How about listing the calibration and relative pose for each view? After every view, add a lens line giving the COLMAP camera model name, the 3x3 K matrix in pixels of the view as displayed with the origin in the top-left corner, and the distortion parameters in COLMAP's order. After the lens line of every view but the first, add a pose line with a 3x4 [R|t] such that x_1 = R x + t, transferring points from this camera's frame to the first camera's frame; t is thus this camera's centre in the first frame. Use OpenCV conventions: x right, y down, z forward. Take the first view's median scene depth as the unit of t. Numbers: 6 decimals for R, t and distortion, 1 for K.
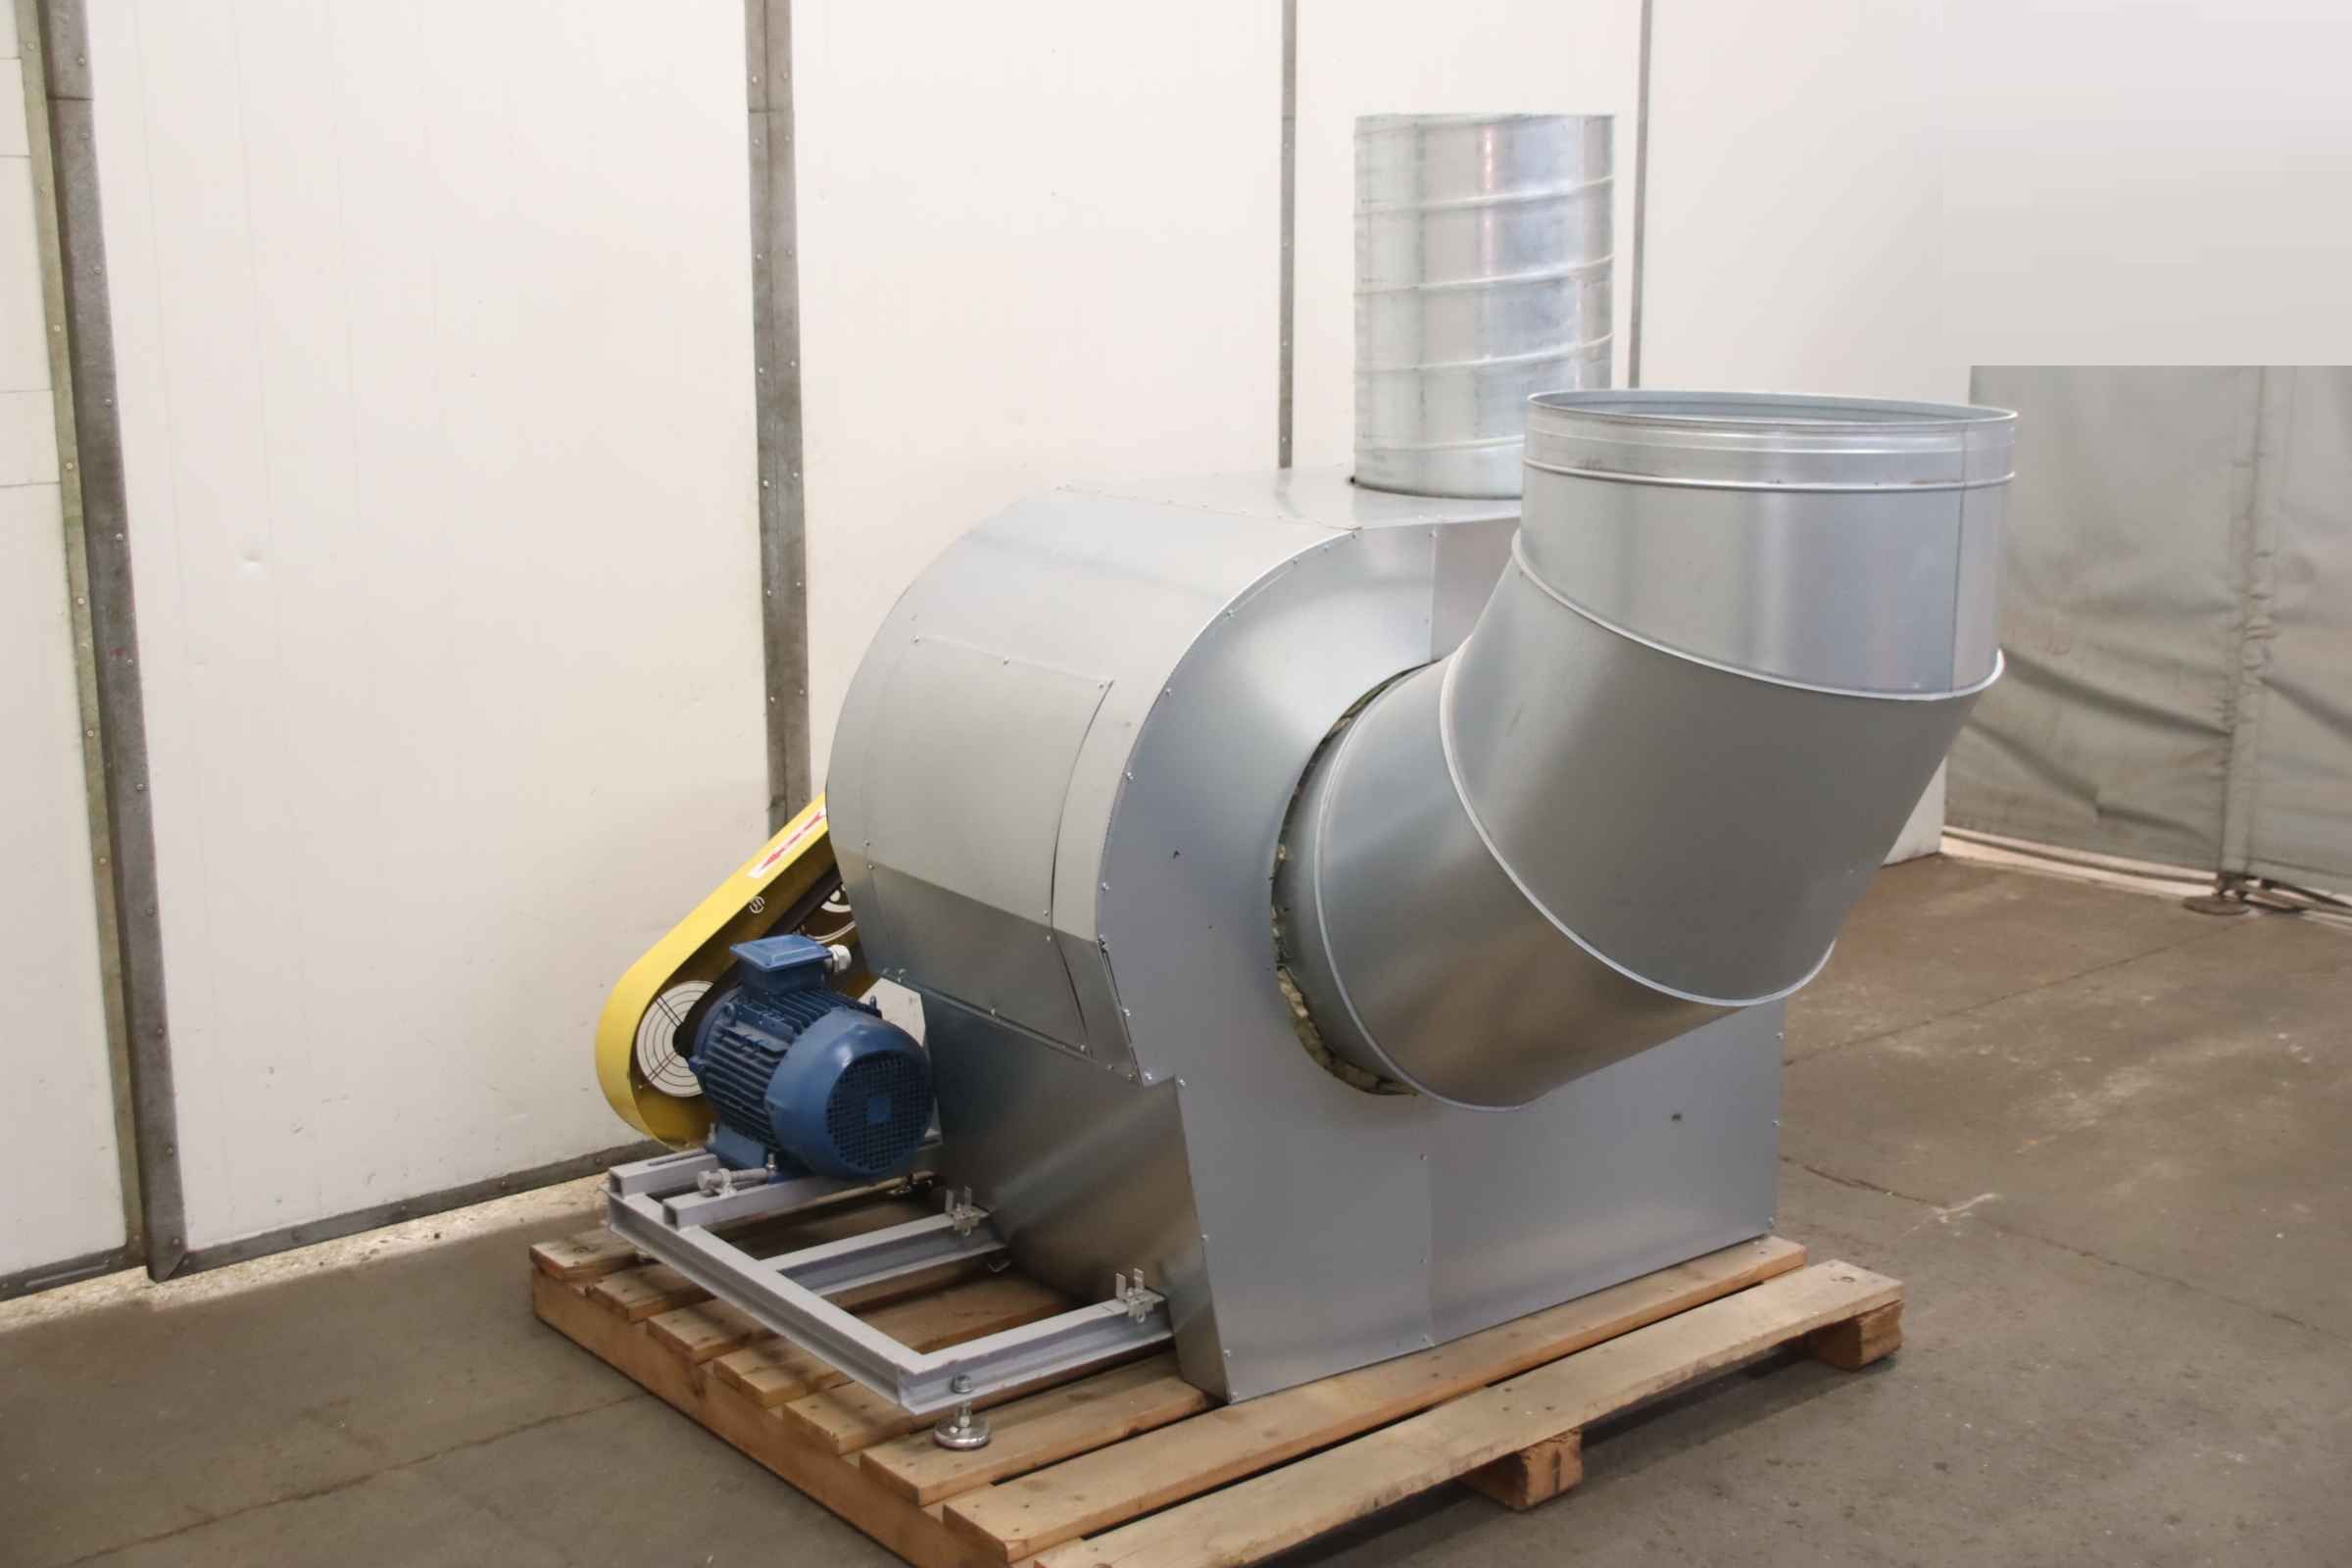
lens RADIAL K [[2750.9, 0, 1176.0], [0, 2750.9, 784.0], [0, 0, 1]] dist [-0.074676, 0.257728]
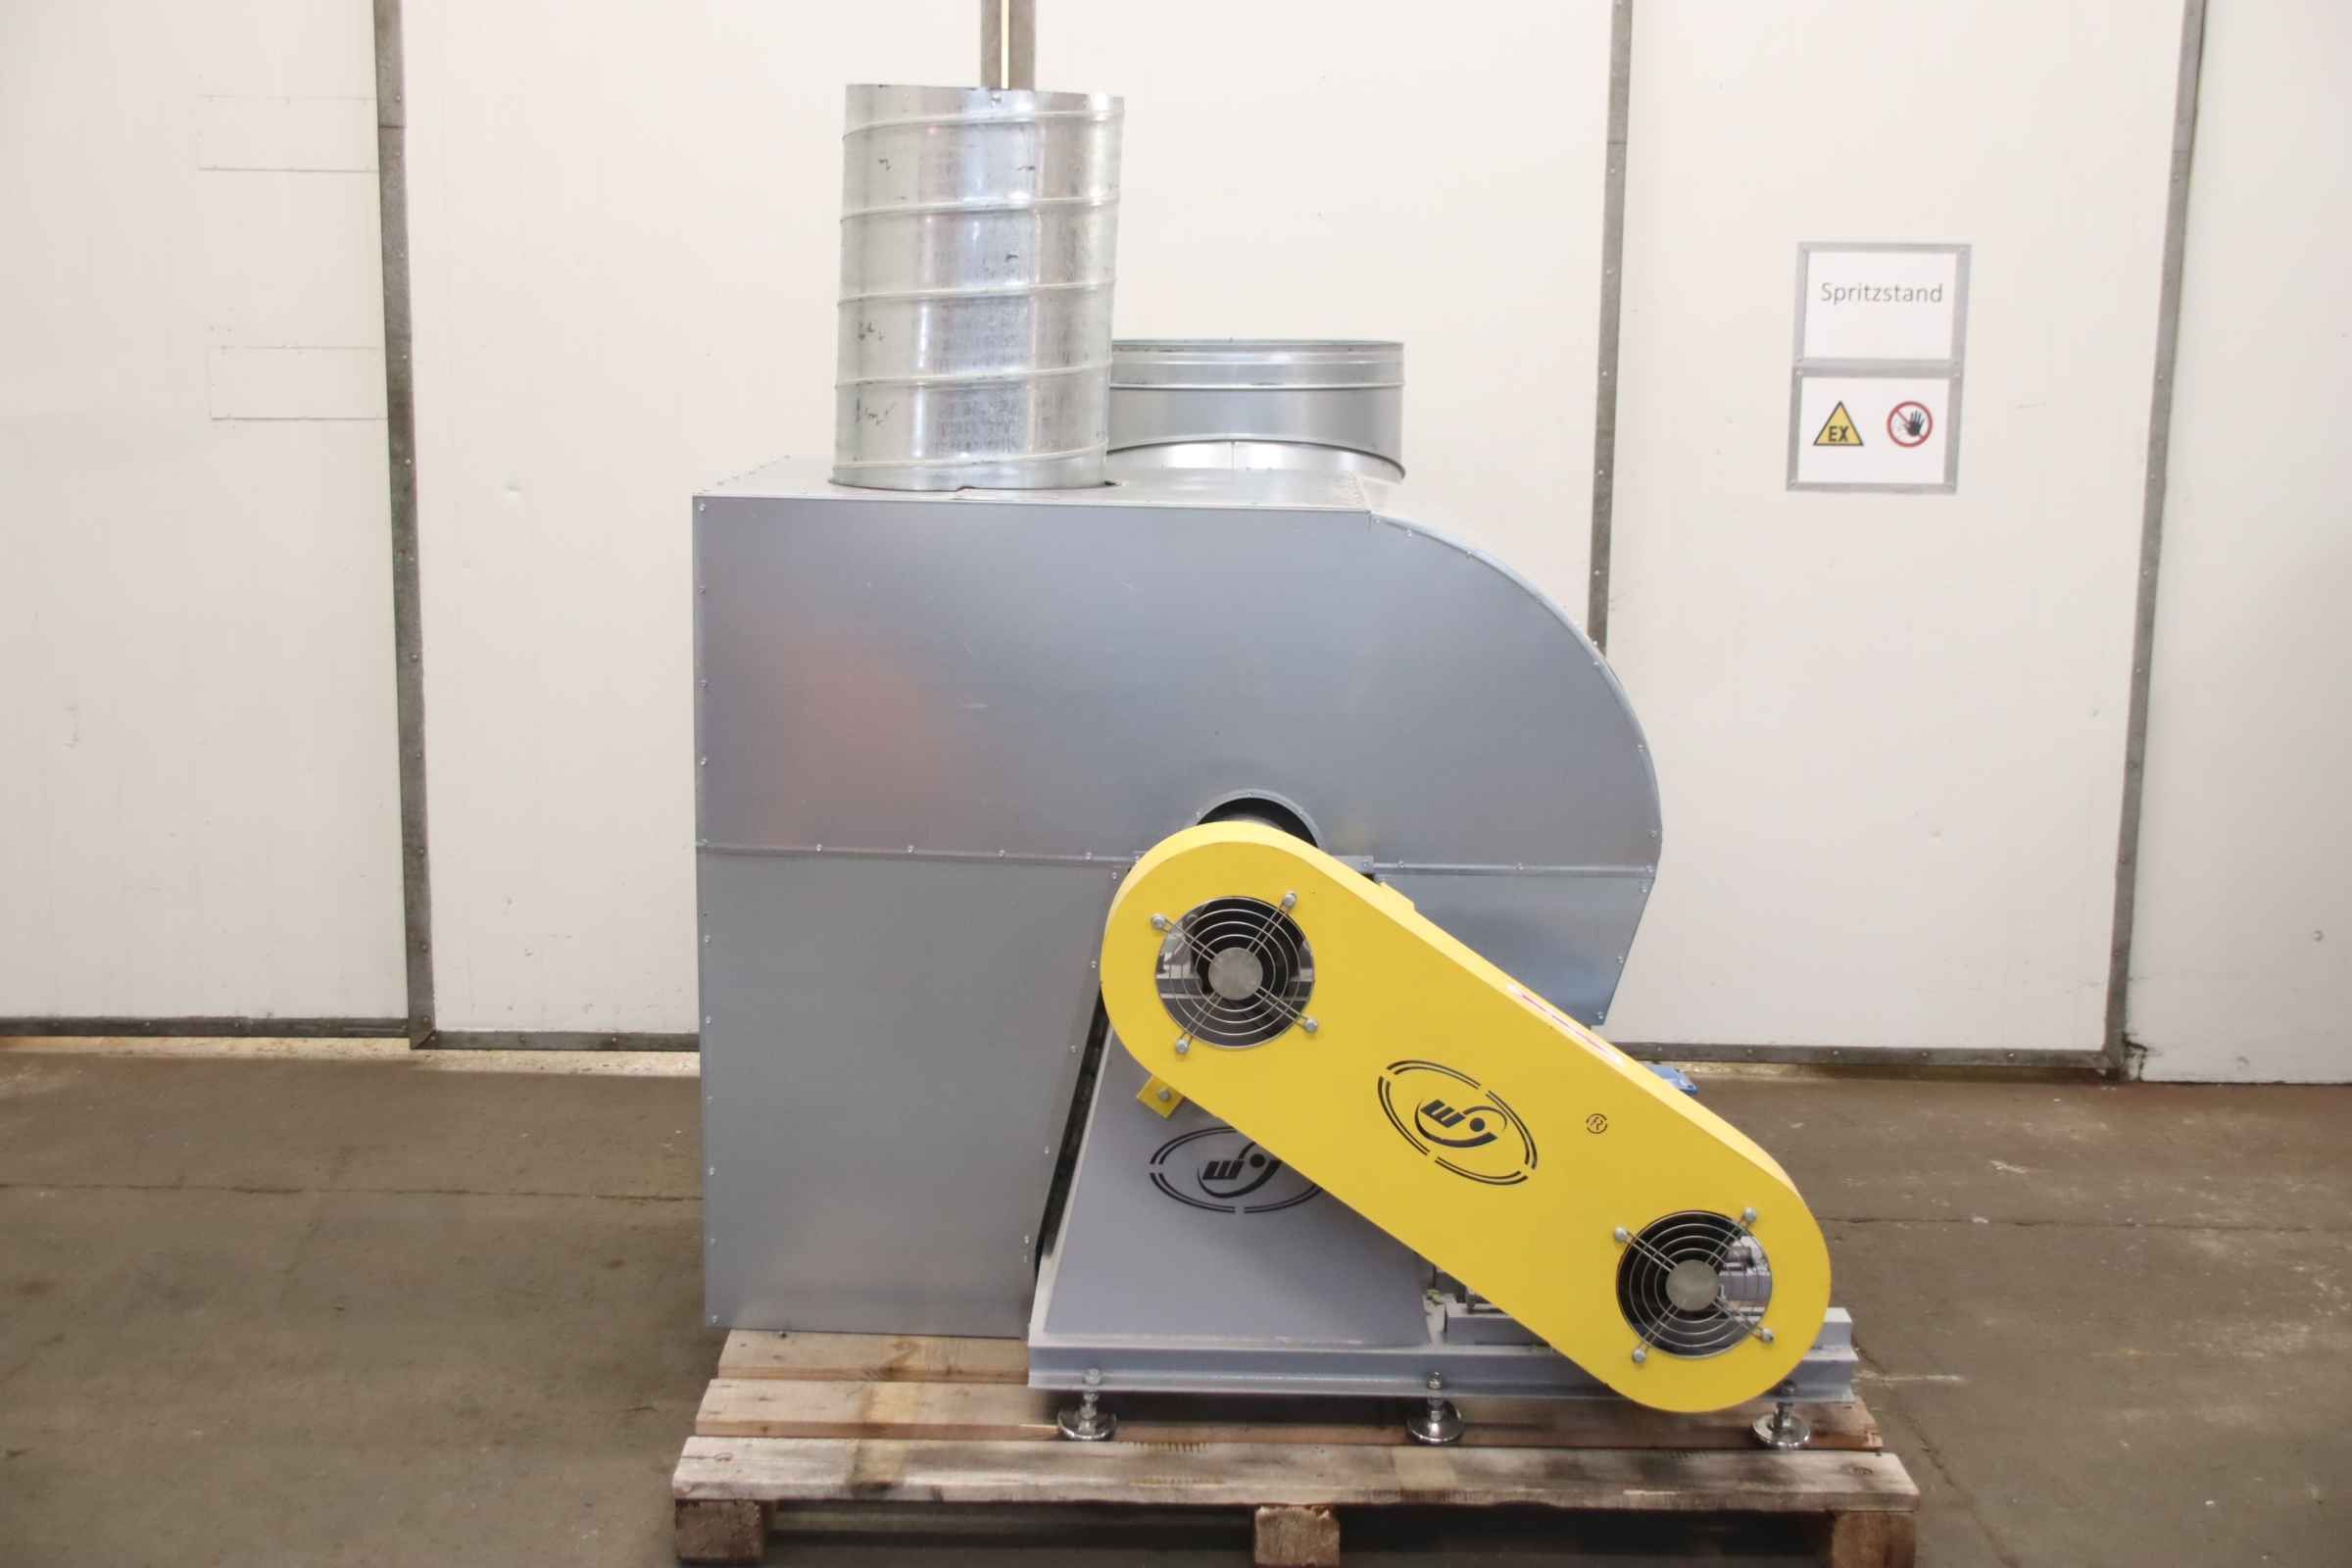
lens RADIAL K [[2750.9, 0, 1176.0], [0, 2750.9, 784.0], [0, 0, 1]] dist [-0.074676, 0.257728]
pose [[0.772180, 0.116536, -0.624626, 0.732396], [-0.140930, 0.989964, 0.010476, -0.004216], [0.619578, 0.079939, 0.780854, 0.227500]]
